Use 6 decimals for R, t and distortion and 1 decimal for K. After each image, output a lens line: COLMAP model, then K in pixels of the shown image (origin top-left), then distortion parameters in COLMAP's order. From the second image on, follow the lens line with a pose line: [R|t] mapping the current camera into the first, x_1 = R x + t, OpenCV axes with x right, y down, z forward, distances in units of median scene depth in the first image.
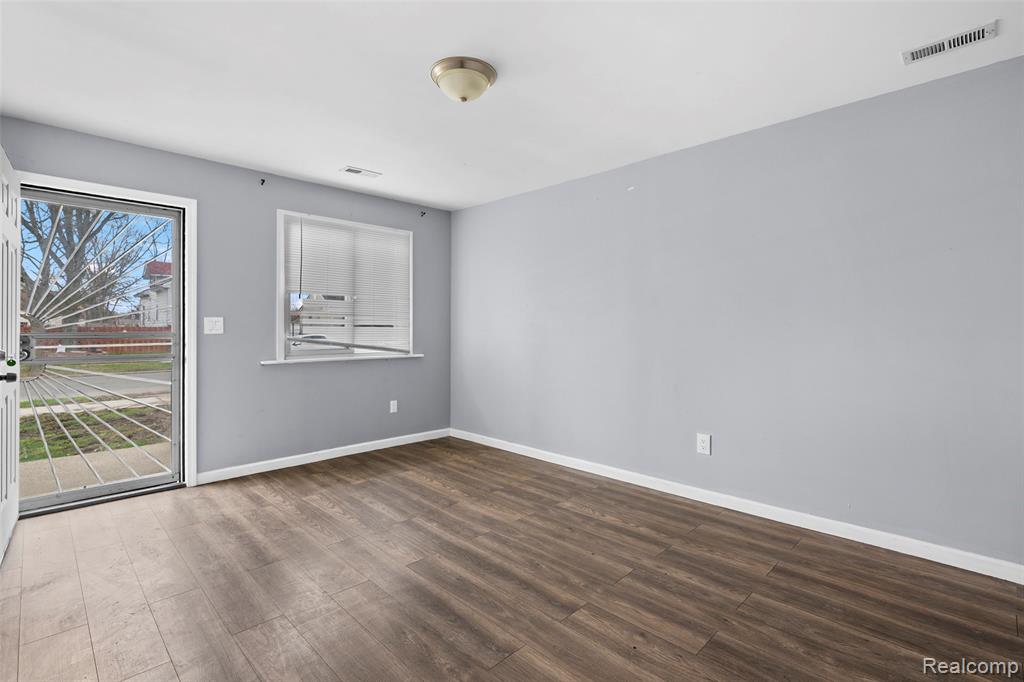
lens RADIAL K [[481.5, 0, 515.5], [0, 481.5, 326.2], [0, 0, 1]] dist [0.000328, 0.000266]
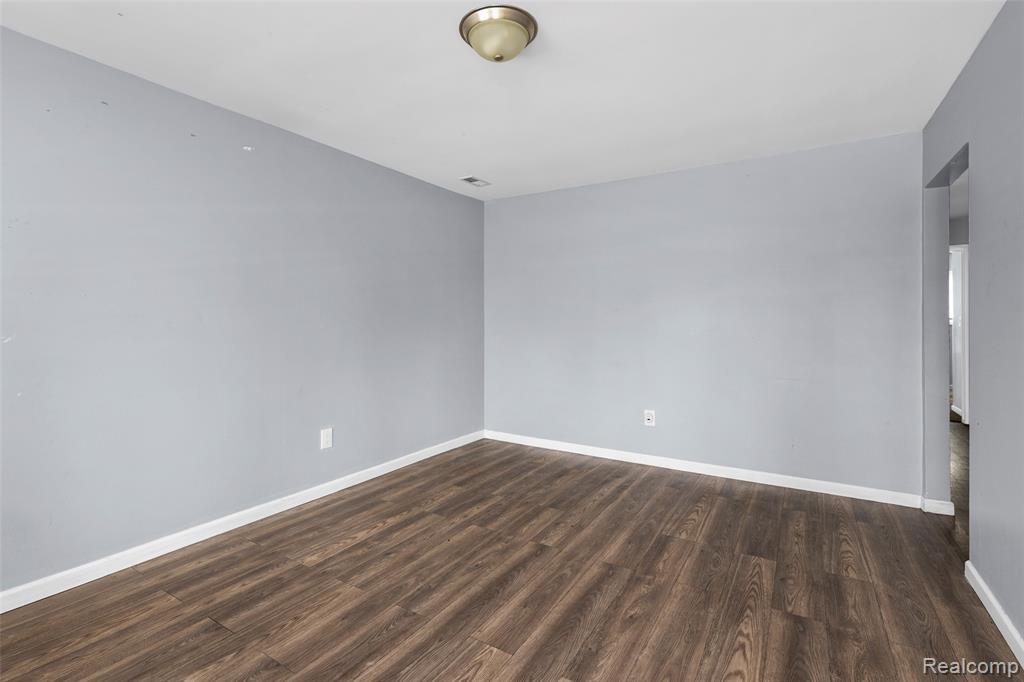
lens RADIAL K [[481.5, 0, 515.5], [0, 481.5, 326.2], [0, 0, 1]] dist [0.000328, 0.000266]
pose [[-0.236843, -0.007333, 0.971520, -0.808817], [-0.000971, 0.999973, 0.007311, 0.007351], [-0.971547, 0.000788, -0.236844, 1.028937]]
